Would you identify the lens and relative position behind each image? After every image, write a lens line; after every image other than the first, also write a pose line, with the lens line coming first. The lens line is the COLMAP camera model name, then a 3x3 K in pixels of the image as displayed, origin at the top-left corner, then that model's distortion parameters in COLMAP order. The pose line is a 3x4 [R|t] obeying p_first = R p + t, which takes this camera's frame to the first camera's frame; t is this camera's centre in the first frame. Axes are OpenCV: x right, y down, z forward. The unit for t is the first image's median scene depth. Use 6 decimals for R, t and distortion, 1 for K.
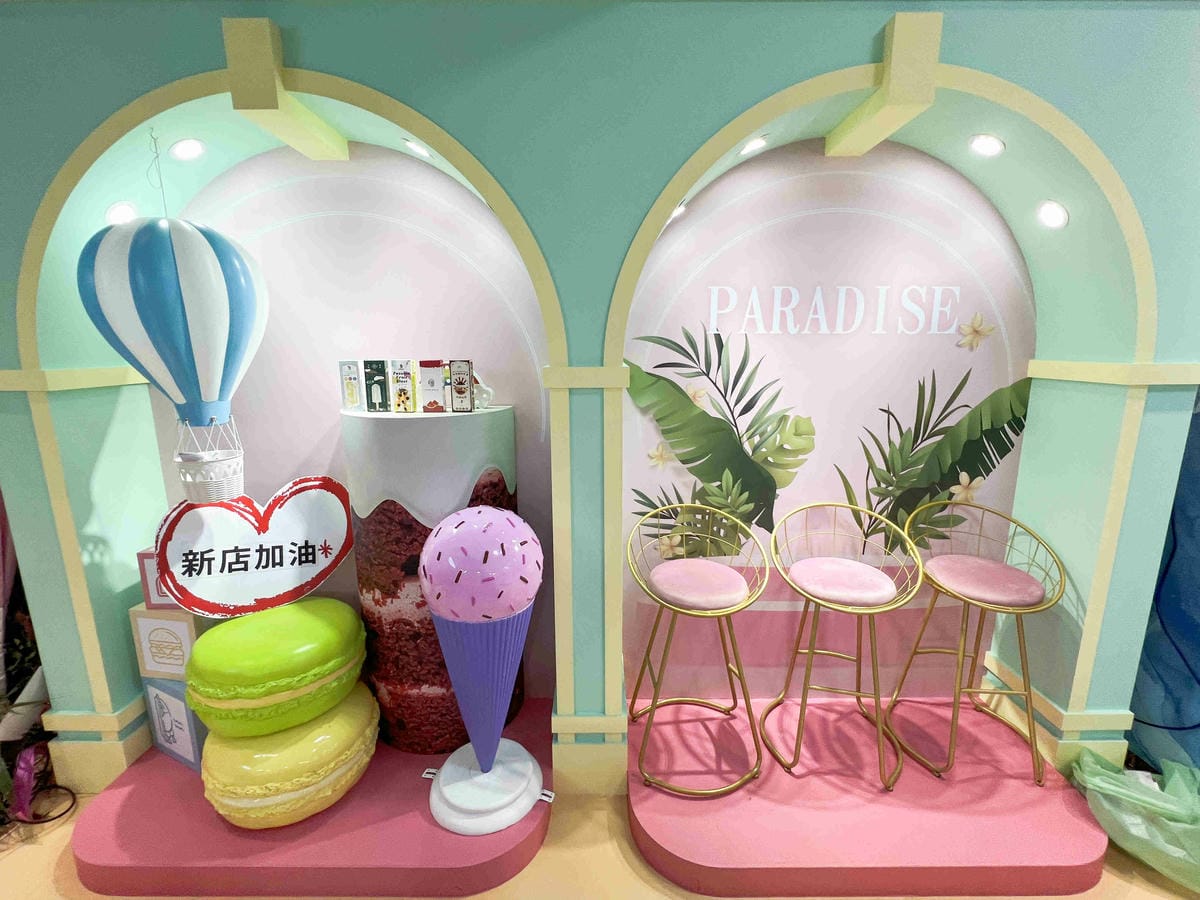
lens RADIAL K [[540.1, 0, 600.0], [0, 540.1, 450.0], [0, 0, 1]] dist [-0.004062, 0.002002]
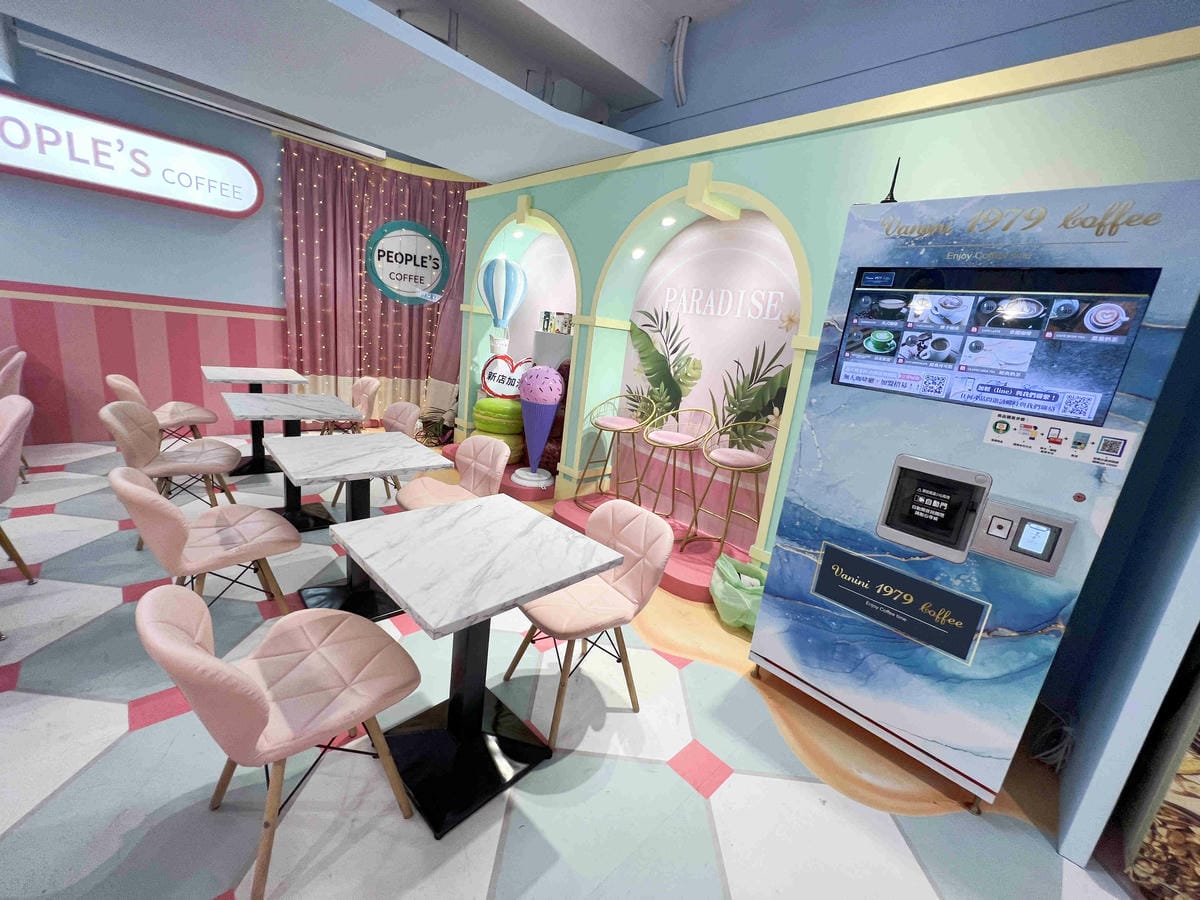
lens RADIAL K [[483.2, 0, 600.0], [0, 483.2, 450.0], [0, 0, 1]] dist [-0.003826, 0.001076]
pose [[0.688700, 0.256112, -0.678306, 1.399425], [-0.258779, 0.960745, 0.100009, 0.164760], [0.677293, 0.106655, 0.727942, -0.422512]]
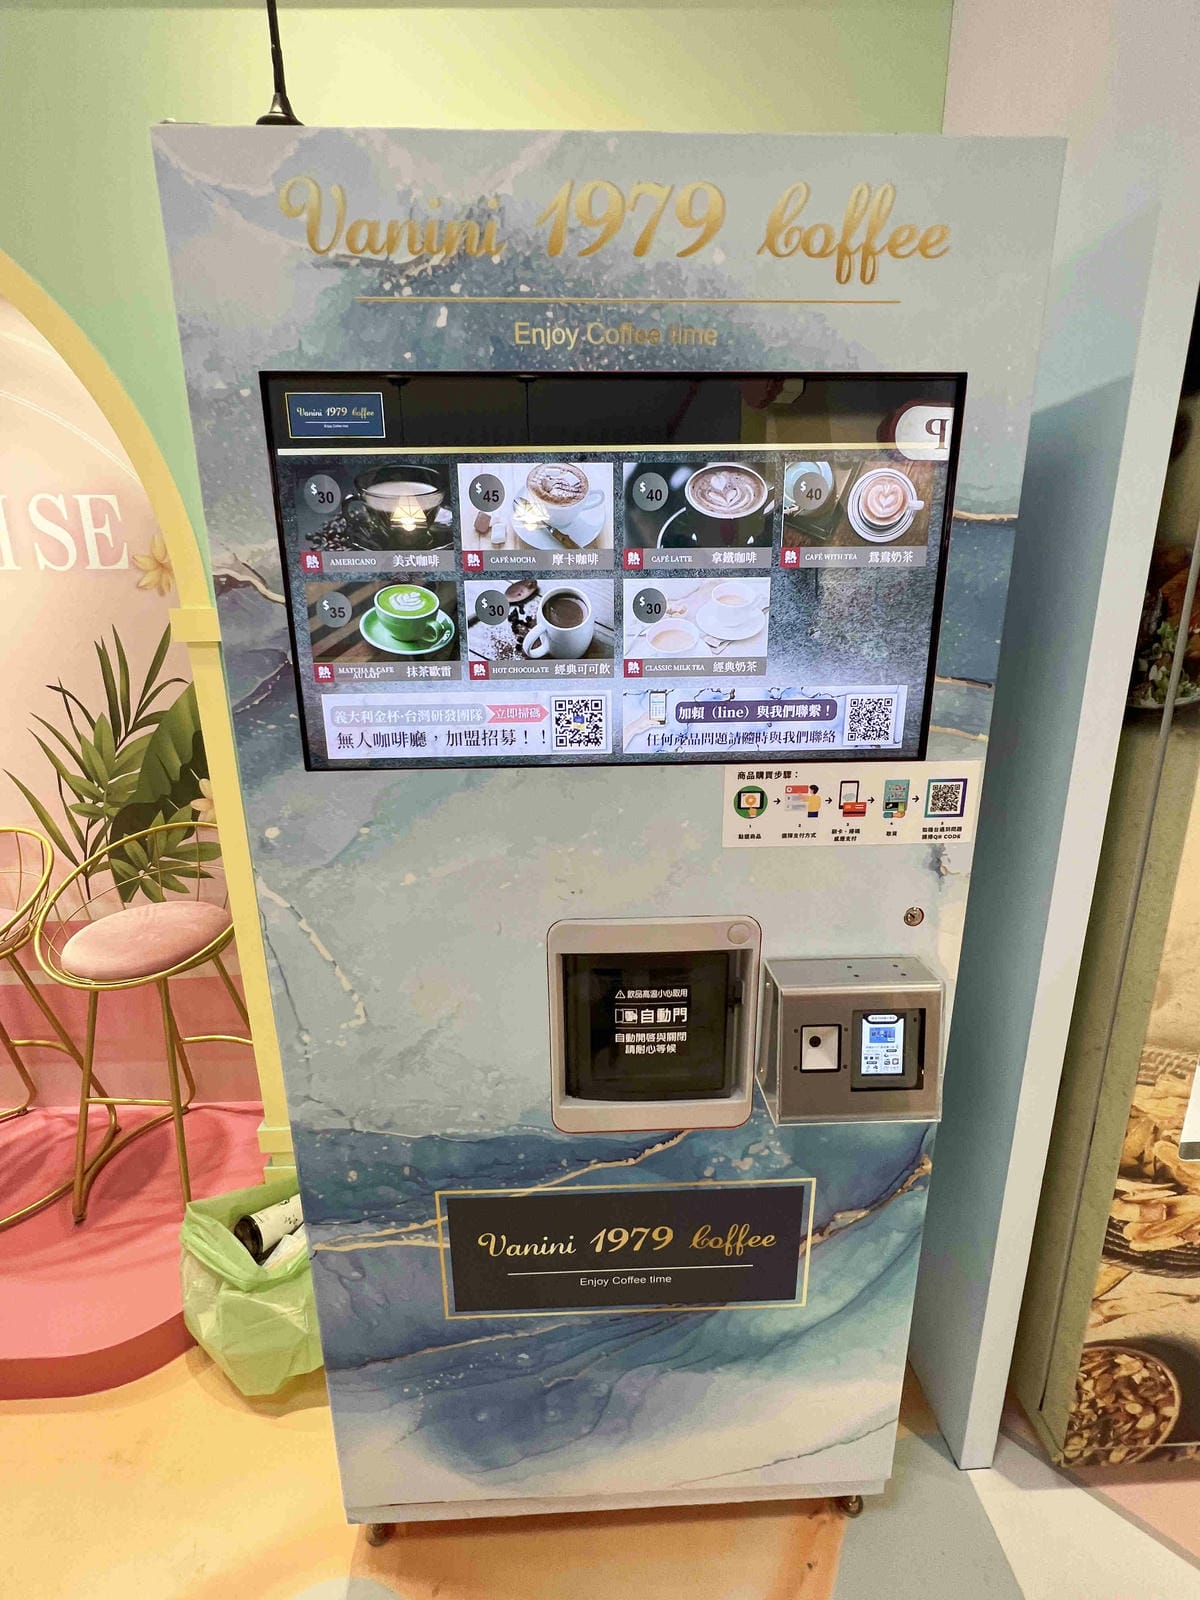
lens RADIAL K [[720.2, 0, 600.0], [0, 720.2, 800.0], [0, 0, 1]] dist [-0.004062, 0.002002]
pose [[0.999688, -0.013862, 0.020790, 1.213384], [0.012484, 0.997808, 0.064984, 0.015401], [-0.021645, -0.064704, 0.997670, 0.095441]]
